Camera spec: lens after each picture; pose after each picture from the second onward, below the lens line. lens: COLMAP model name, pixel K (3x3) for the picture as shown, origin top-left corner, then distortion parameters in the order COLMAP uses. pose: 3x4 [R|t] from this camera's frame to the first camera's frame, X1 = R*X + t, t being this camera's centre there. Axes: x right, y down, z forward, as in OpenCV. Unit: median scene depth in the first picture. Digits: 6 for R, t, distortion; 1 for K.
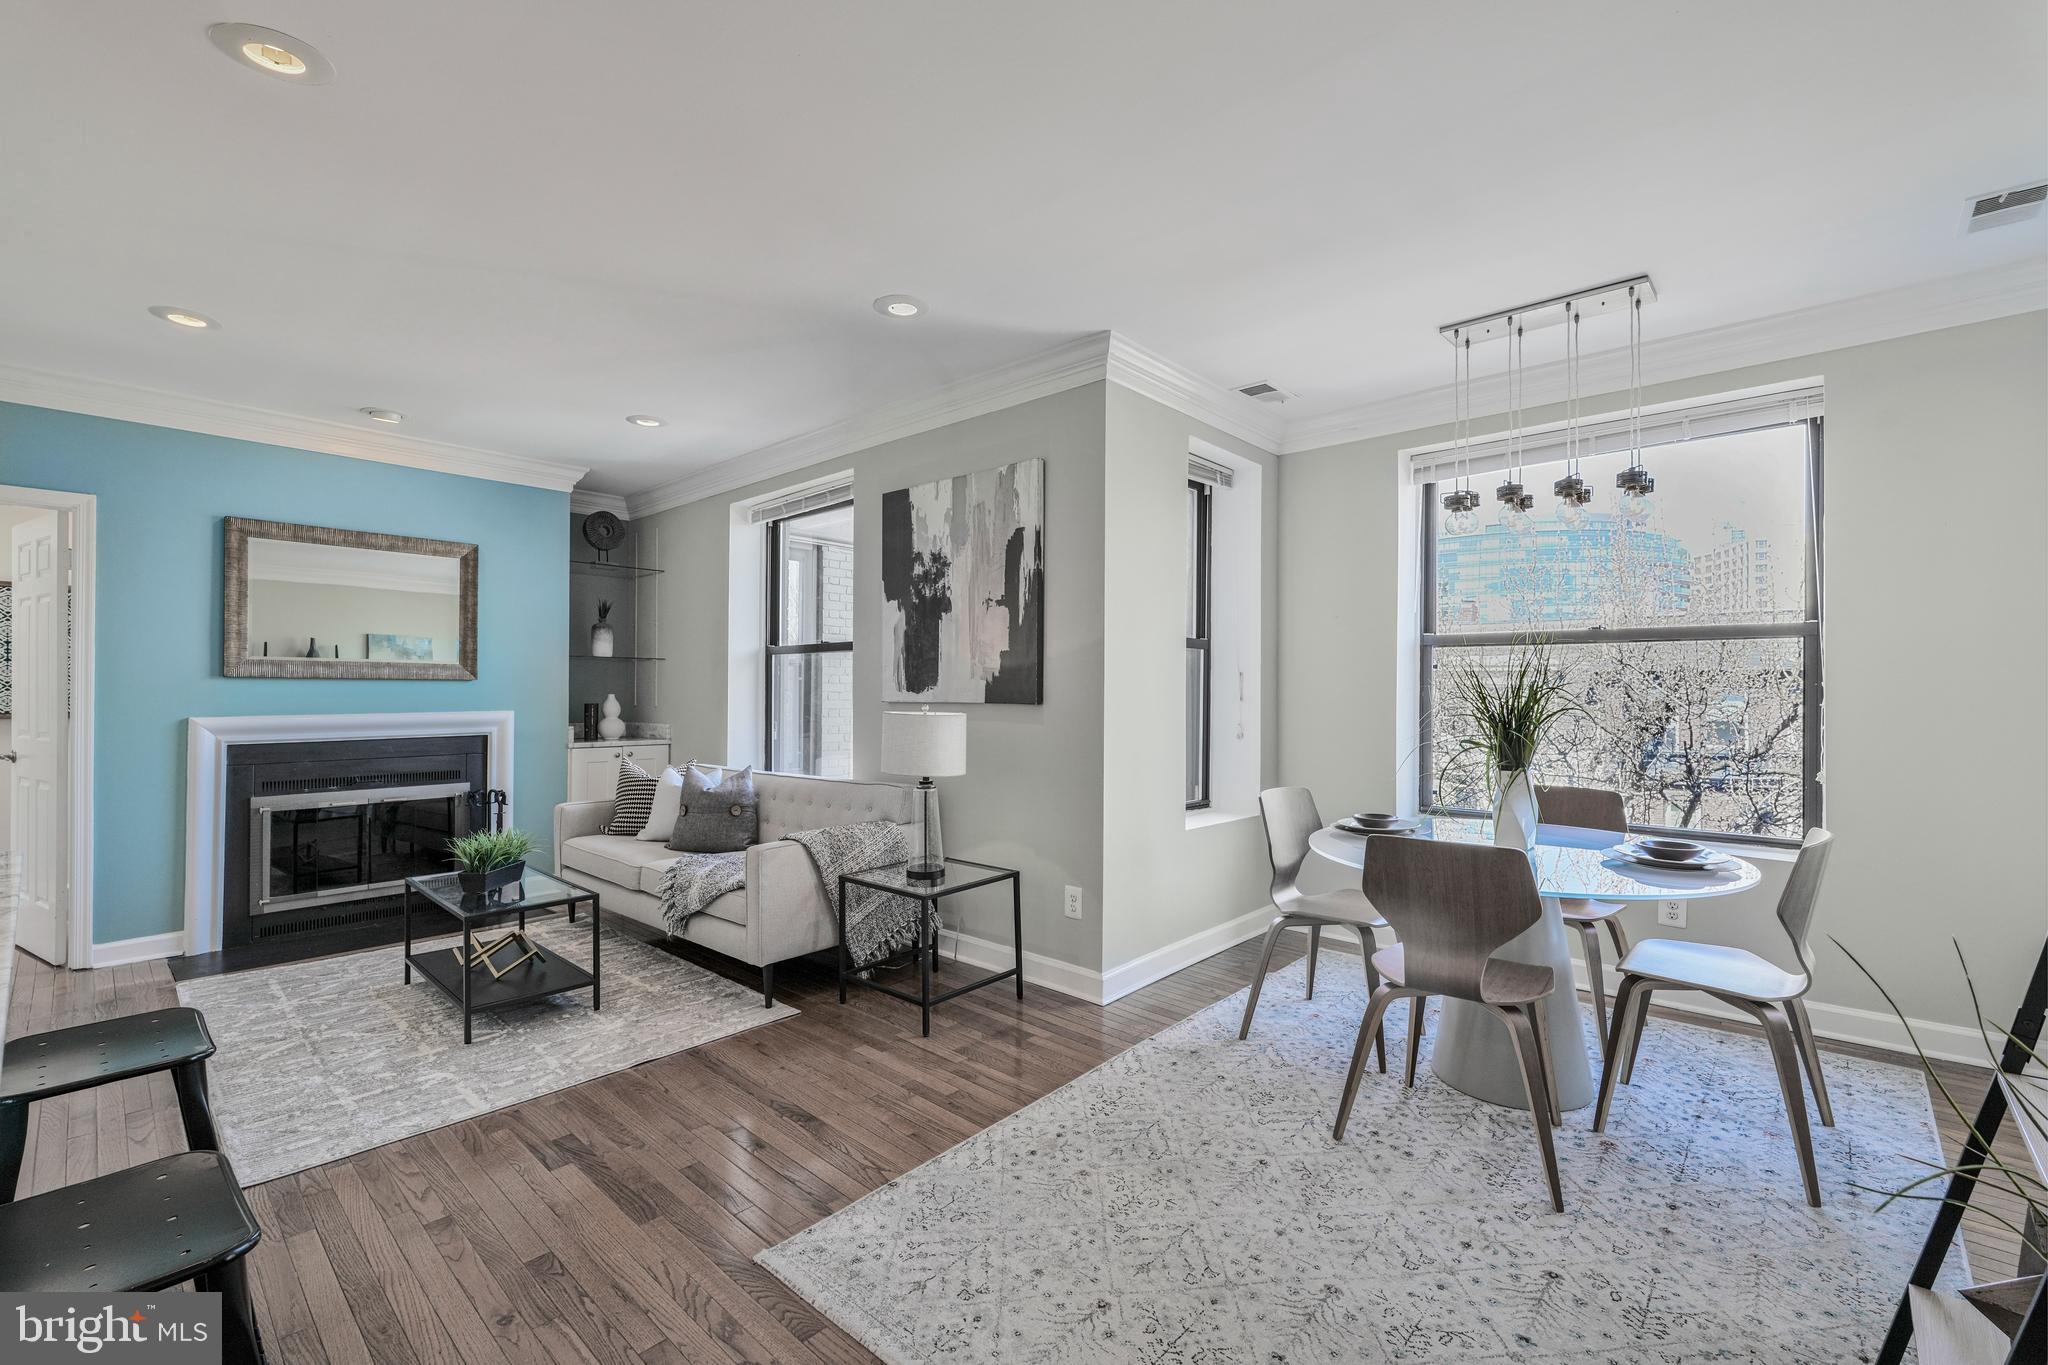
lens RADIAL K [[880.9, 0, 1024.0], [0, 880.9, 682.5], [0, 0, 1]] dist [0.000058, 0.000082]
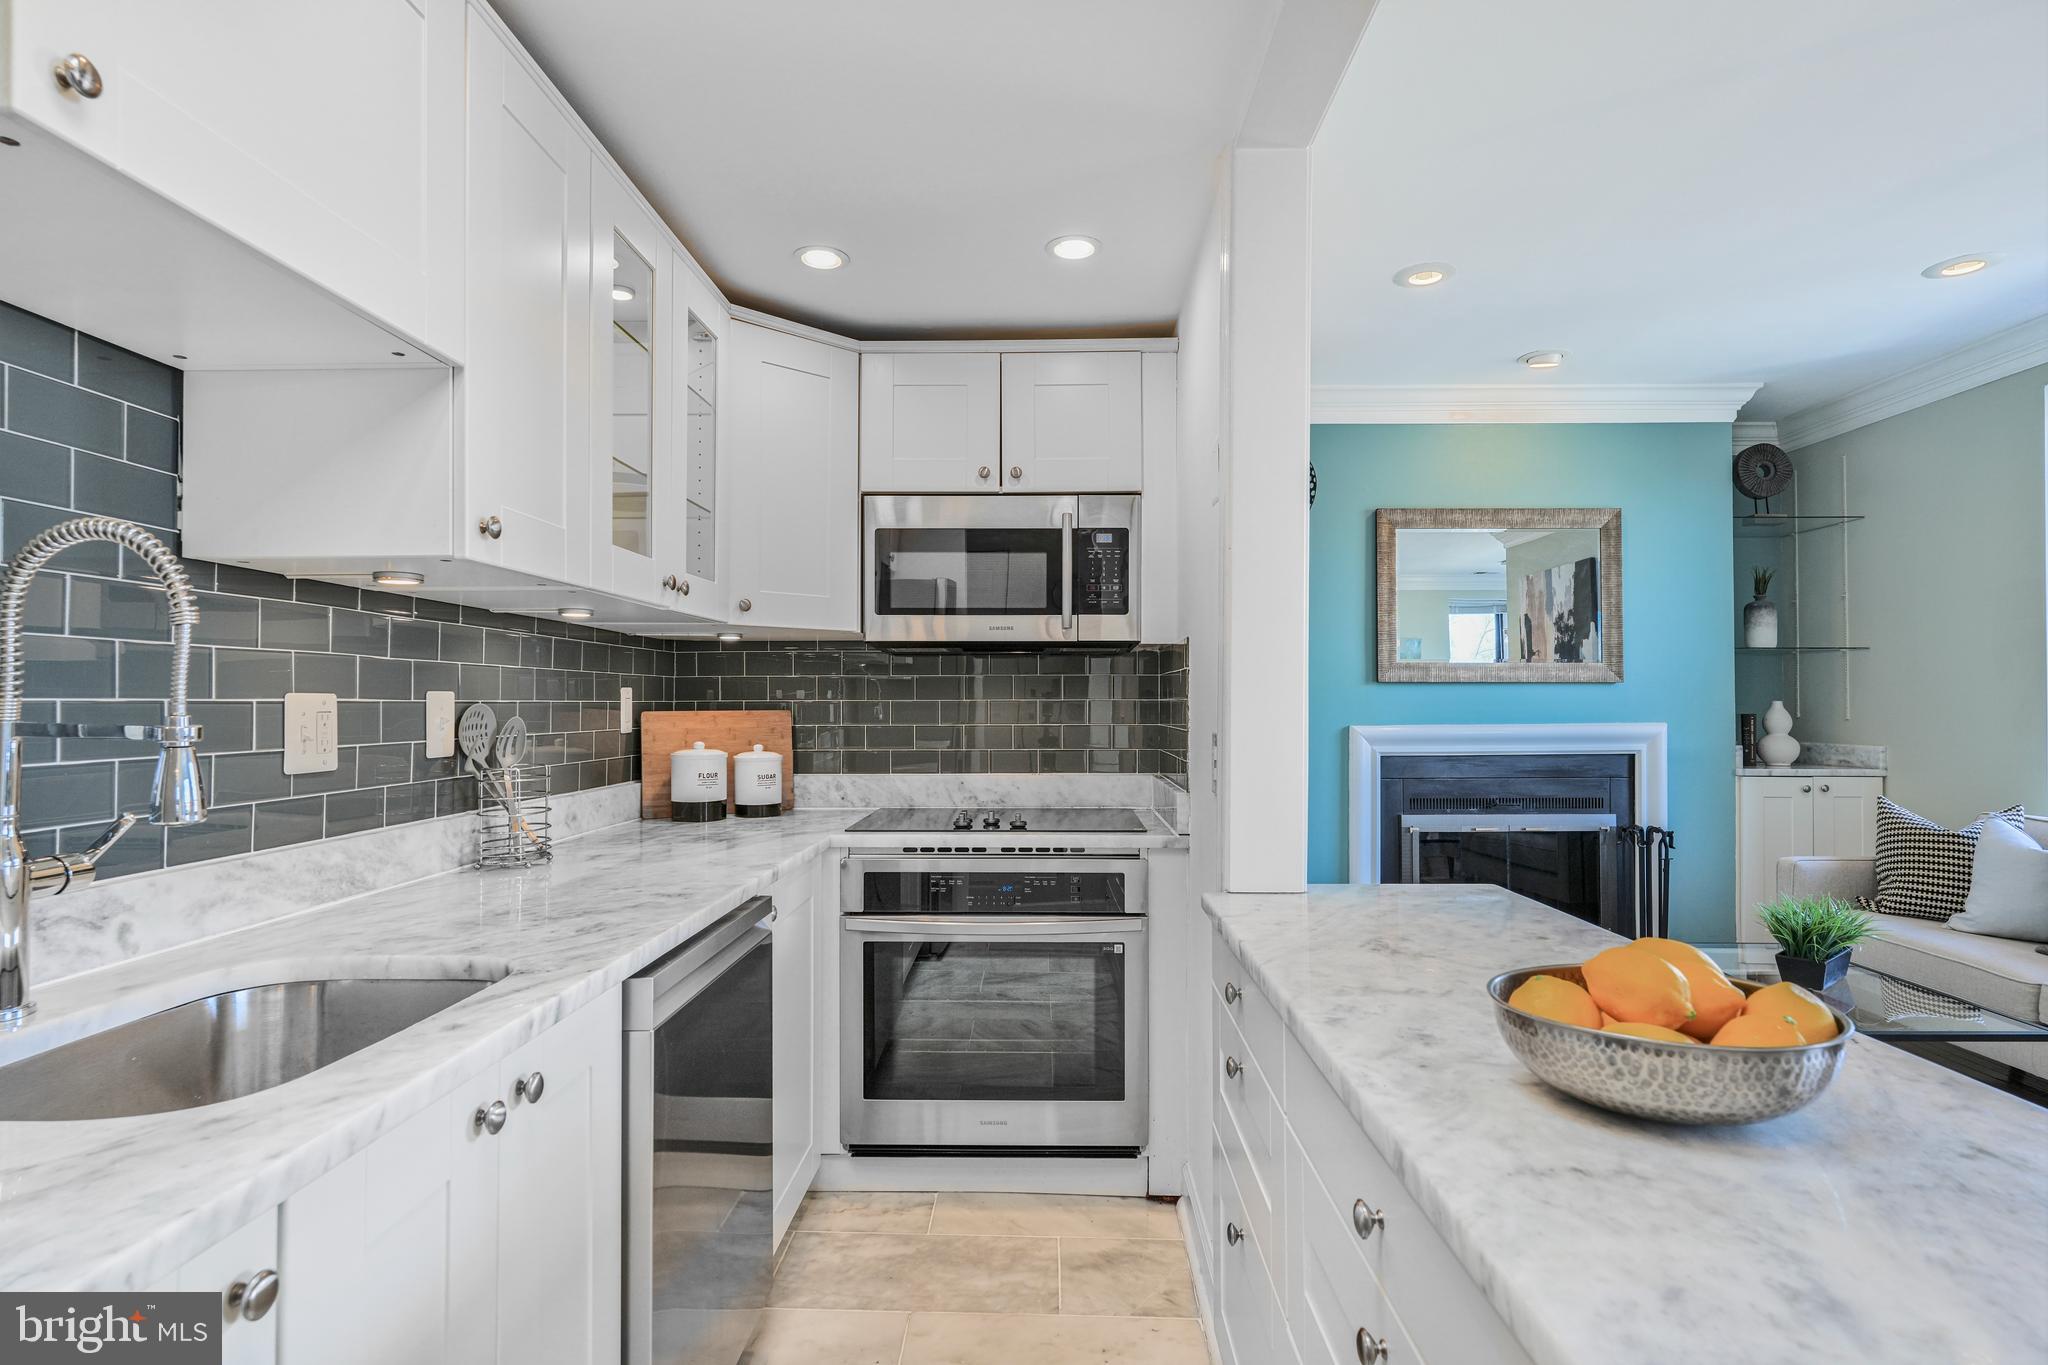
lens RADIAL K [[1029.9, 0, 1024.0], [0, 1029.9, 682.5], [0, 0, 1]] dist [-0.001411, -0.000205]
pose [[0.662518, -0.015972, -0.748875, -0.347028], [0.011044, 0.999872, -0.011555, 0.002086], [0.748964, -0.000615, 0.662610, 0.006866]]
